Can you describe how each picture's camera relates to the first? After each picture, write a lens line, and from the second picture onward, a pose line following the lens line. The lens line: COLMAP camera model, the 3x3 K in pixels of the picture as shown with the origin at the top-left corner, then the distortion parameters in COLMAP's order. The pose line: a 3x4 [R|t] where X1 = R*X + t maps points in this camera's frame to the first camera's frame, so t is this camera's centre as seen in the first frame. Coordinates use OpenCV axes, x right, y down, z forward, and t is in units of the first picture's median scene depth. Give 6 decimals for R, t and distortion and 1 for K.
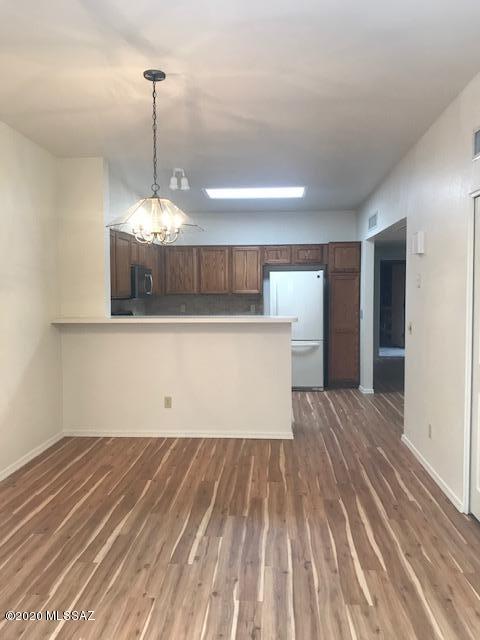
lens RADIAL K [[506.2, 0, 242.2], [0, 506.2, 314.7], [0, 0, 1]] dist [0.008586, -0.002090]
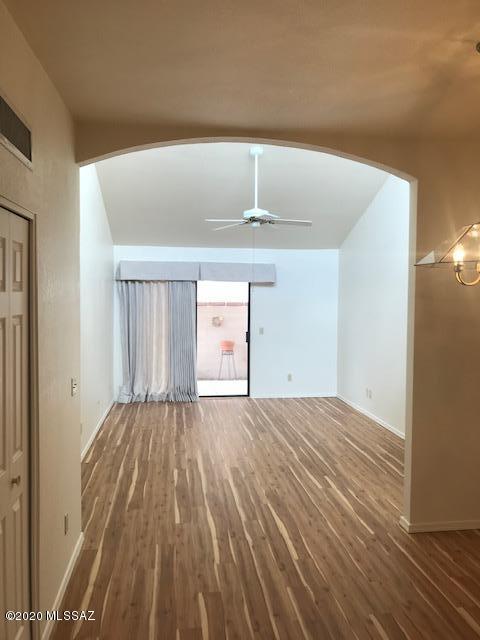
lens RADIAL K [[506.2, 0, 240.3], [0, 506.2, 319.8], [0, 0, 1]] dist [0.008586, -0.002090]
pose [[-0.980214, 0.006196, -0.197845, 0.375820], [-0.014609, 0.994520, 0.103524, -0.204896], [0.197402, 0.104365, -0.974751, 2.032226]]
